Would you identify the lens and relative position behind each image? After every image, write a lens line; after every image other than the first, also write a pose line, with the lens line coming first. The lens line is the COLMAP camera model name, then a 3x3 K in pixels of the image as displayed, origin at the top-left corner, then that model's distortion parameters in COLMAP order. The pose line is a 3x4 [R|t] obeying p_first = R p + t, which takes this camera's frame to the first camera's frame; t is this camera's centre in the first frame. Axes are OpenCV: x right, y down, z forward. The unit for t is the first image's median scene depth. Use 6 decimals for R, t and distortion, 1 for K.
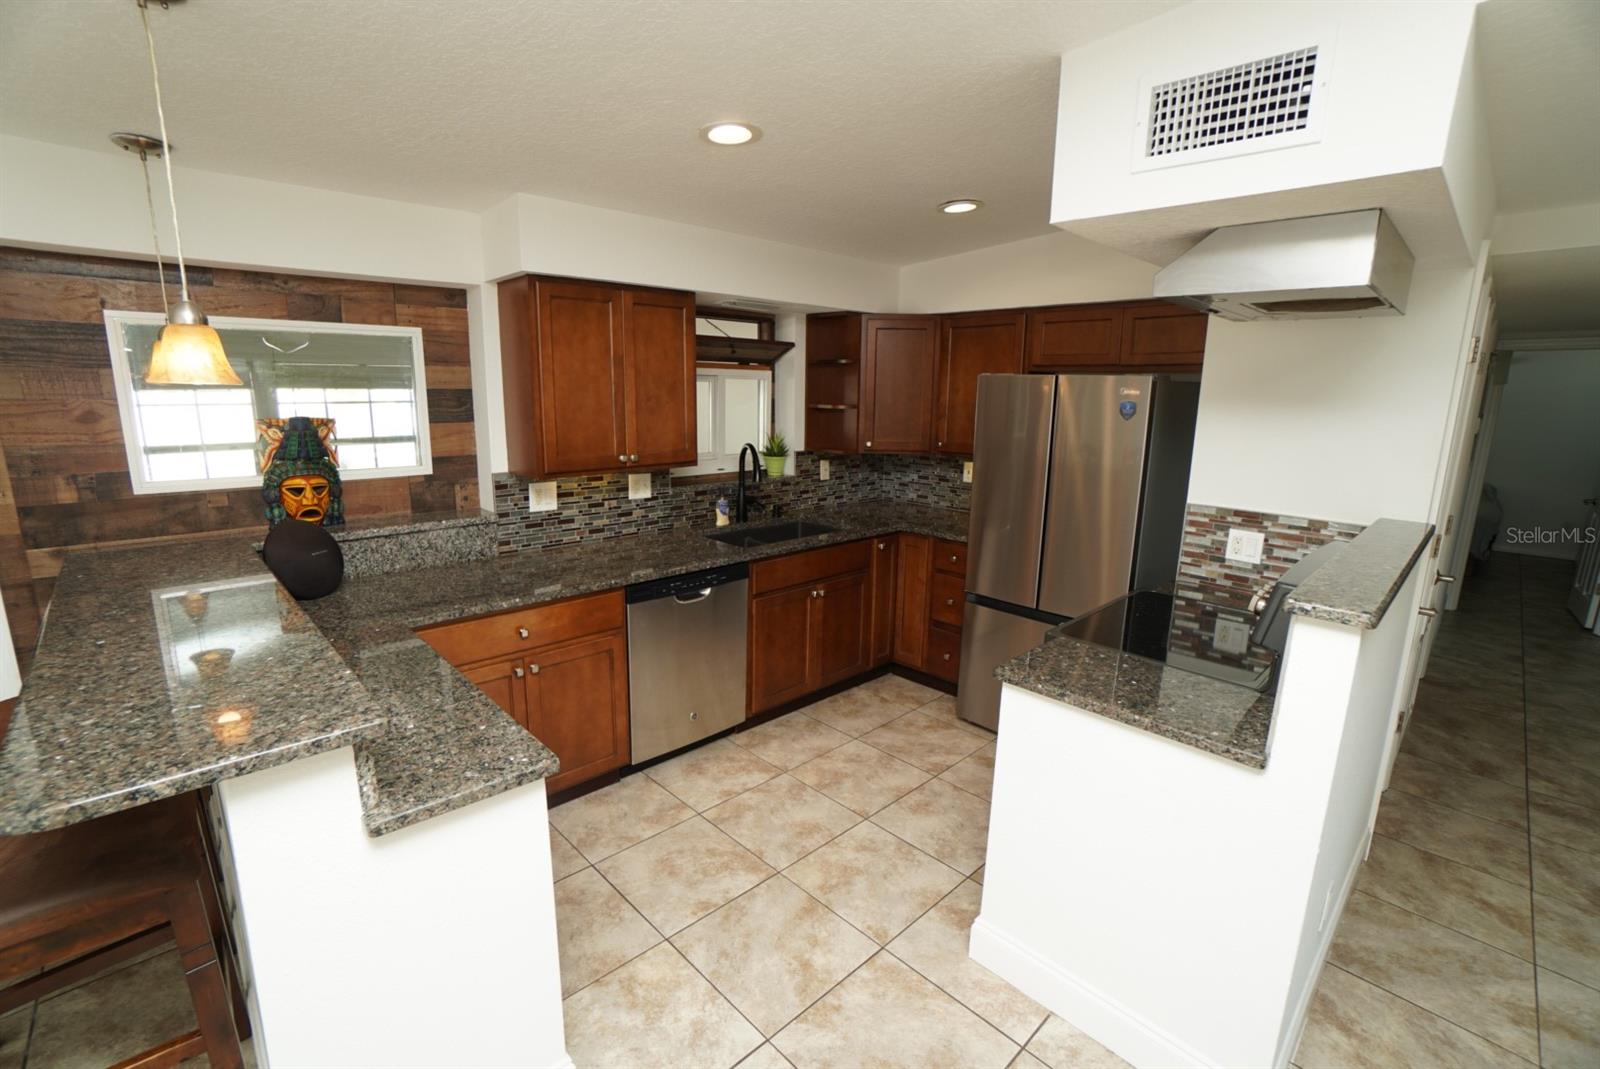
lens RADIAL K [[707.6, 0, 791.4], [0, 707.6, 532.5], [0, 0, 1]] dist [-0.070129, 0.025371]
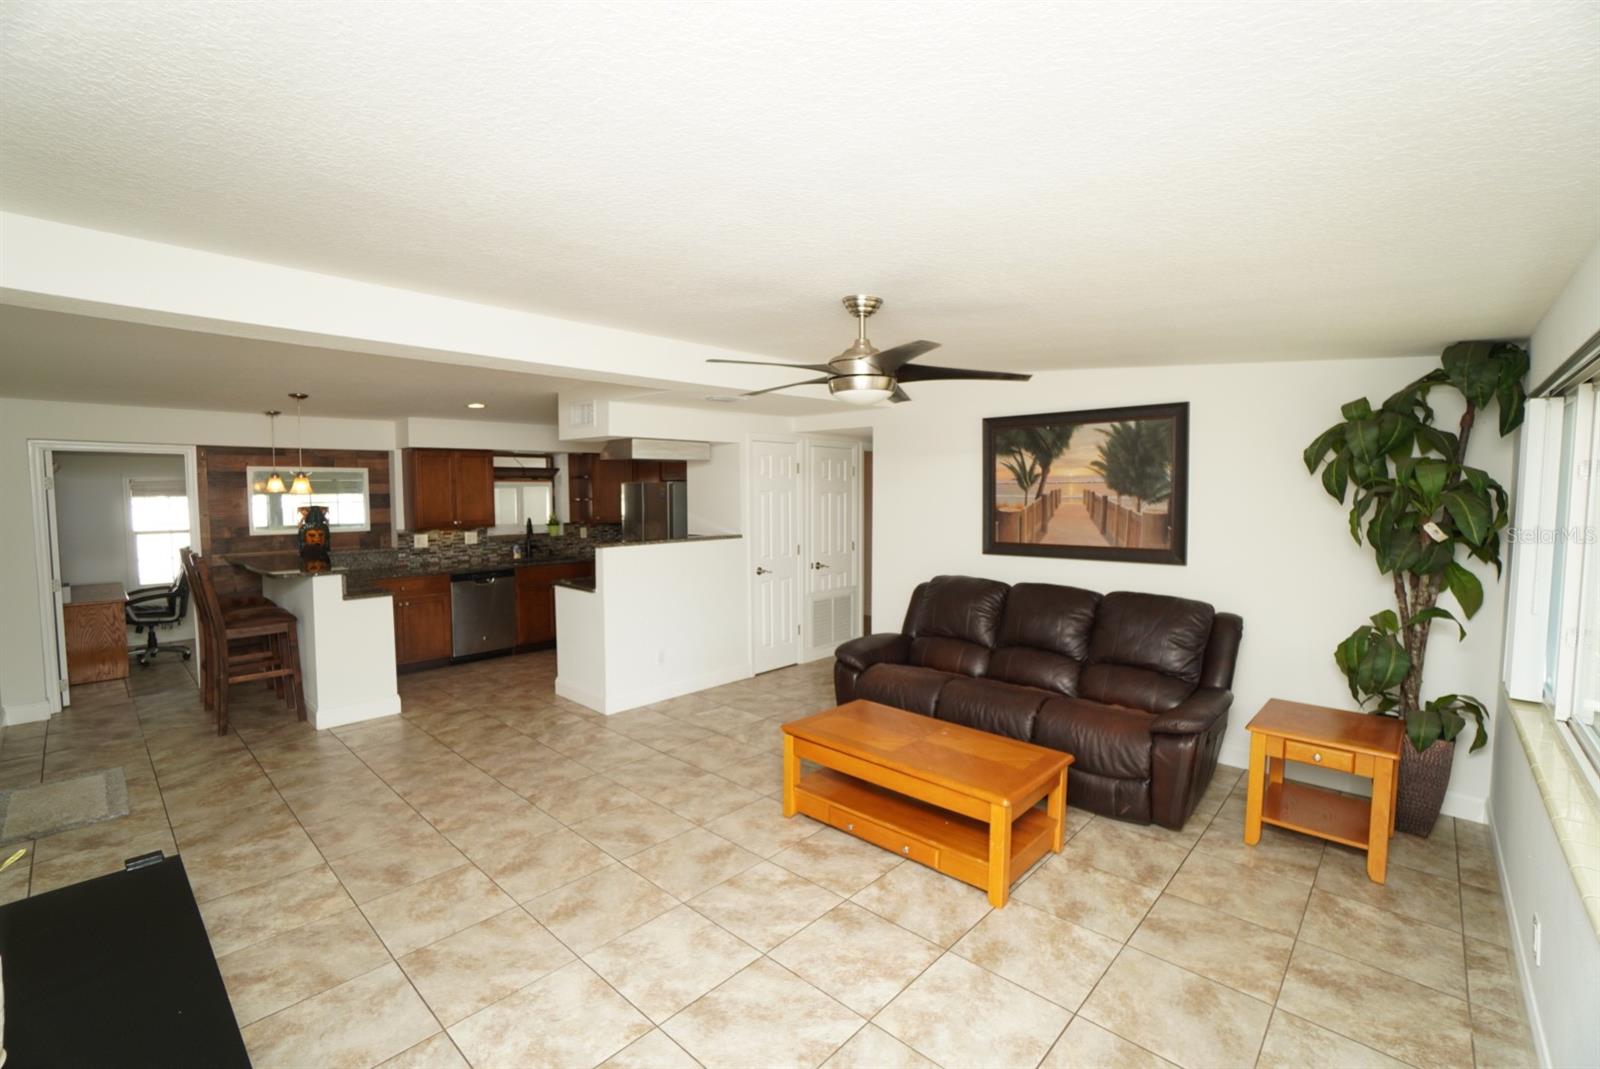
lens RADIAL K [[707.6, 0, 791.4], [0, 707.6, 532.5], [0, 0, 1]] dist [-0.070129, 0.025371]
pose [[0.998231, -0.021701, 0.055354, 0.779747], [0.029112, 0.990169, -0.136812, 0.288755], [-0.051841, 0.138181, 0.989049, -1.392112]]
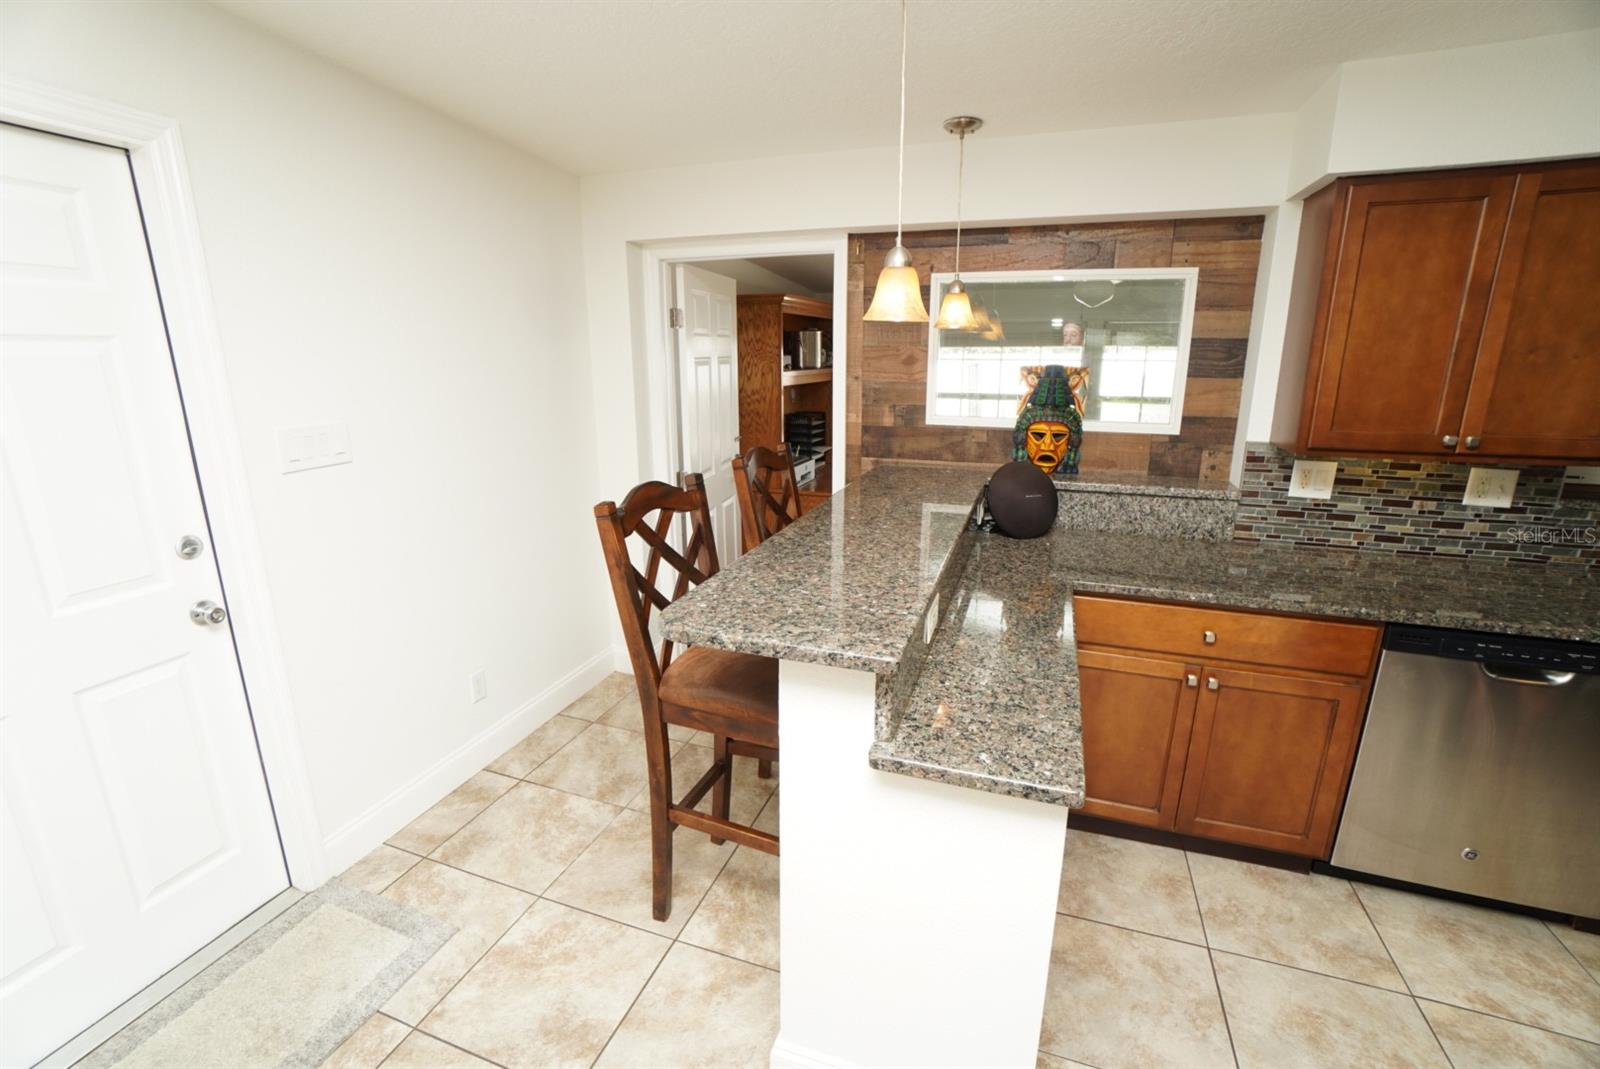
lens RADIAL K [[707.6, 0, 791.4], [0, 707.6, 532.5], [0, 0, 1]] dist [-0.070129, 0.025371]
pose [[0.437947, 0.208023, -0.874602, 0.072173], [-0.168861, 0.974579, 0.147247, -0.009458], [0.883000, 0.083200, 0.461941, 0.170896]]
